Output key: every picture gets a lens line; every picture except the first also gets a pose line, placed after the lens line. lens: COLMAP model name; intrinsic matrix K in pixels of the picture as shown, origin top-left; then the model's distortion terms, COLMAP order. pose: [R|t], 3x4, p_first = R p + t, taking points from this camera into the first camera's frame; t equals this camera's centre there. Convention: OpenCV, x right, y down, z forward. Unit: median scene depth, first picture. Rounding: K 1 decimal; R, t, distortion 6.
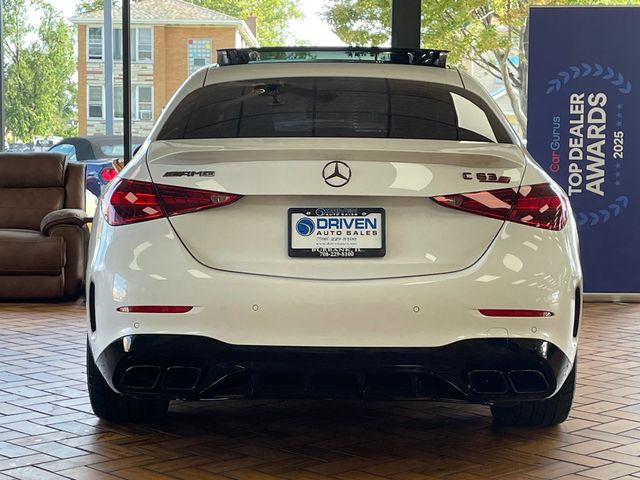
lens RADIAL K [[1312.6, 0, 320.0], [0, 1312.6, 240.0], [0, 0, 1]] dist [-0.013803, 0.046128]
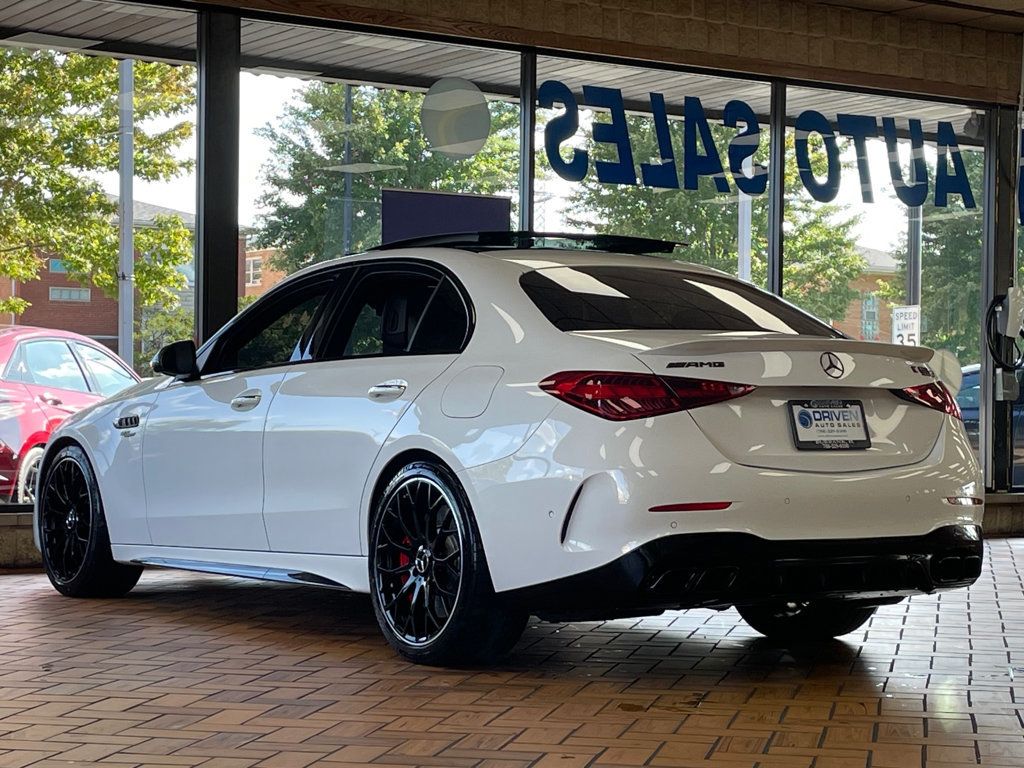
lens RADIAL K [[2100.2, 0, 512.0], [0, 2100.2, 384.0], [0, 0, 1]] dist [-0.013803, 0.046128]
pose [[0.842287, 0.002944, 0.539021, -0.984568], [0.026681, 0.998532, -0.047146, 0.030156], [-0.538369, 0.054092, 0.840972, -0.194861]]
